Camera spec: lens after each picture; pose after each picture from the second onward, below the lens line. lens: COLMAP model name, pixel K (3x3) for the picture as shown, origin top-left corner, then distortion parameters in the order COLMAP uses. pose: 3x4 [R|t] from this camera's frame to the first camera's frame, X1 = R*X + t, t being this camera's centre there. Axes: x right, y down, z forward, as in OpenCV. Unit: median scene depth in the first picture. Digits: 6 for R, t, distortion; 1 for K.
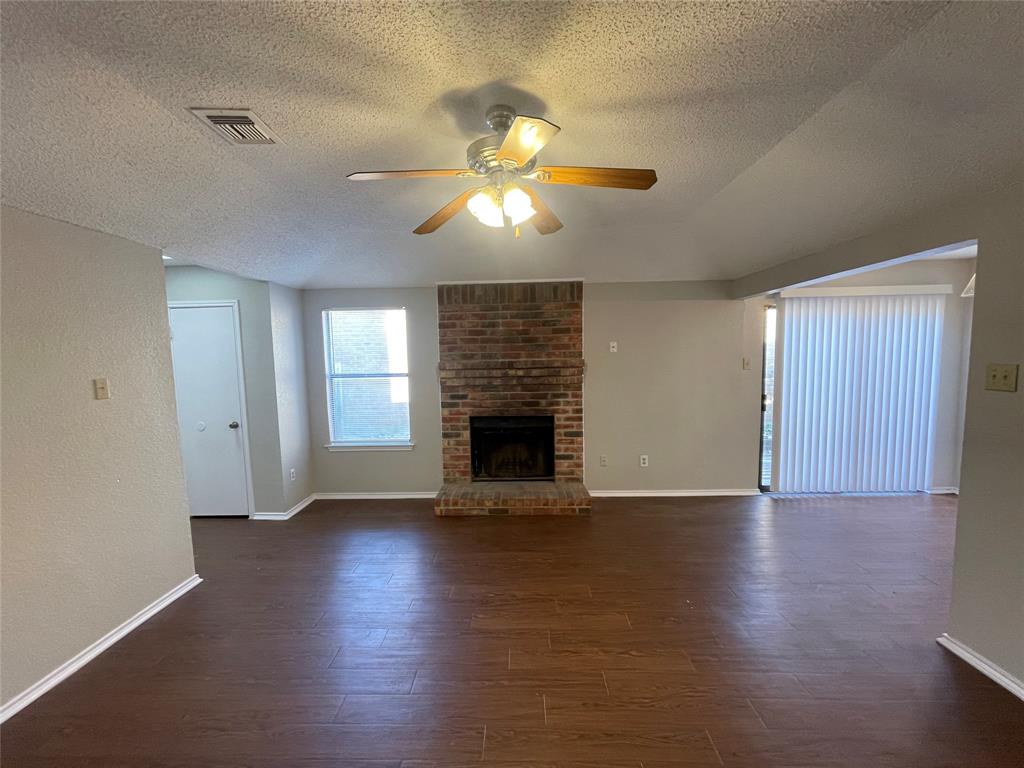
lens RADIAL K [[427.8, 0, 512.0], [0, 427.8, 384.0], [0, 0, 1]] dist [0.000252, 0.000060]
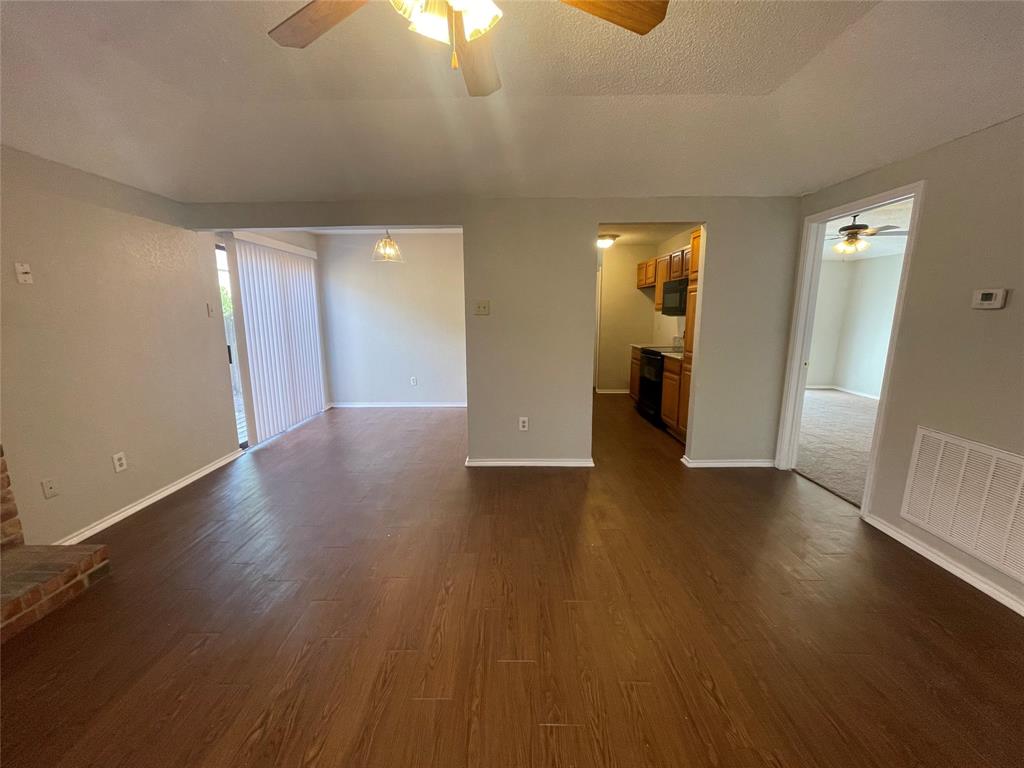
lens RADIAL K [[409.0, 0, 512.0], [0, 409.0, 384.0], [0, 0, 1]] dist [0.000276, 0.000269]
pose [[-0.026365, -0.160023, 0.986761, -0.306785], [0.085127, 0.983159, 0.161714, 0.016423], [-0.996021, 0.088264, -0.012299, 0.430370]]
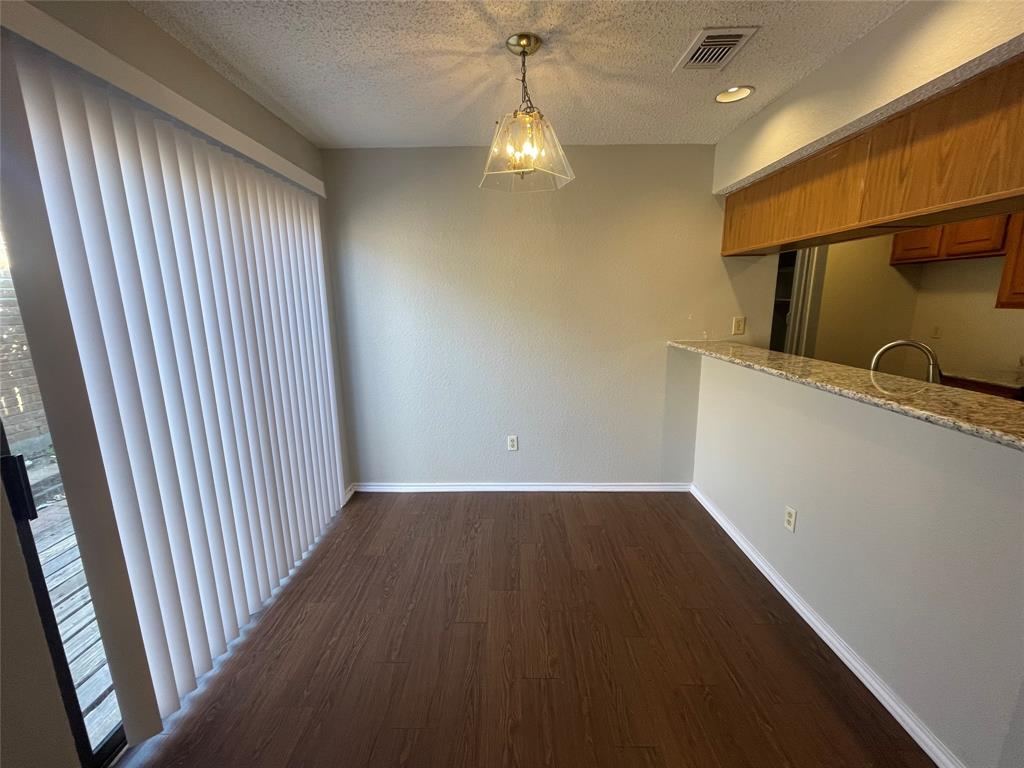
lens RADIAL K [[409.0, 0, 512.0], [0, 409.0, 384.0], [0, 0, 1]] dist [0.000276, 0.000269]
pose [[-0.017845, -0.190766, 0.981473, 0.398132], [0.088131, 0.977509, 0.191598, -0.040233], [-0.995949, 0.089917, -0.000632, 0.742385]]
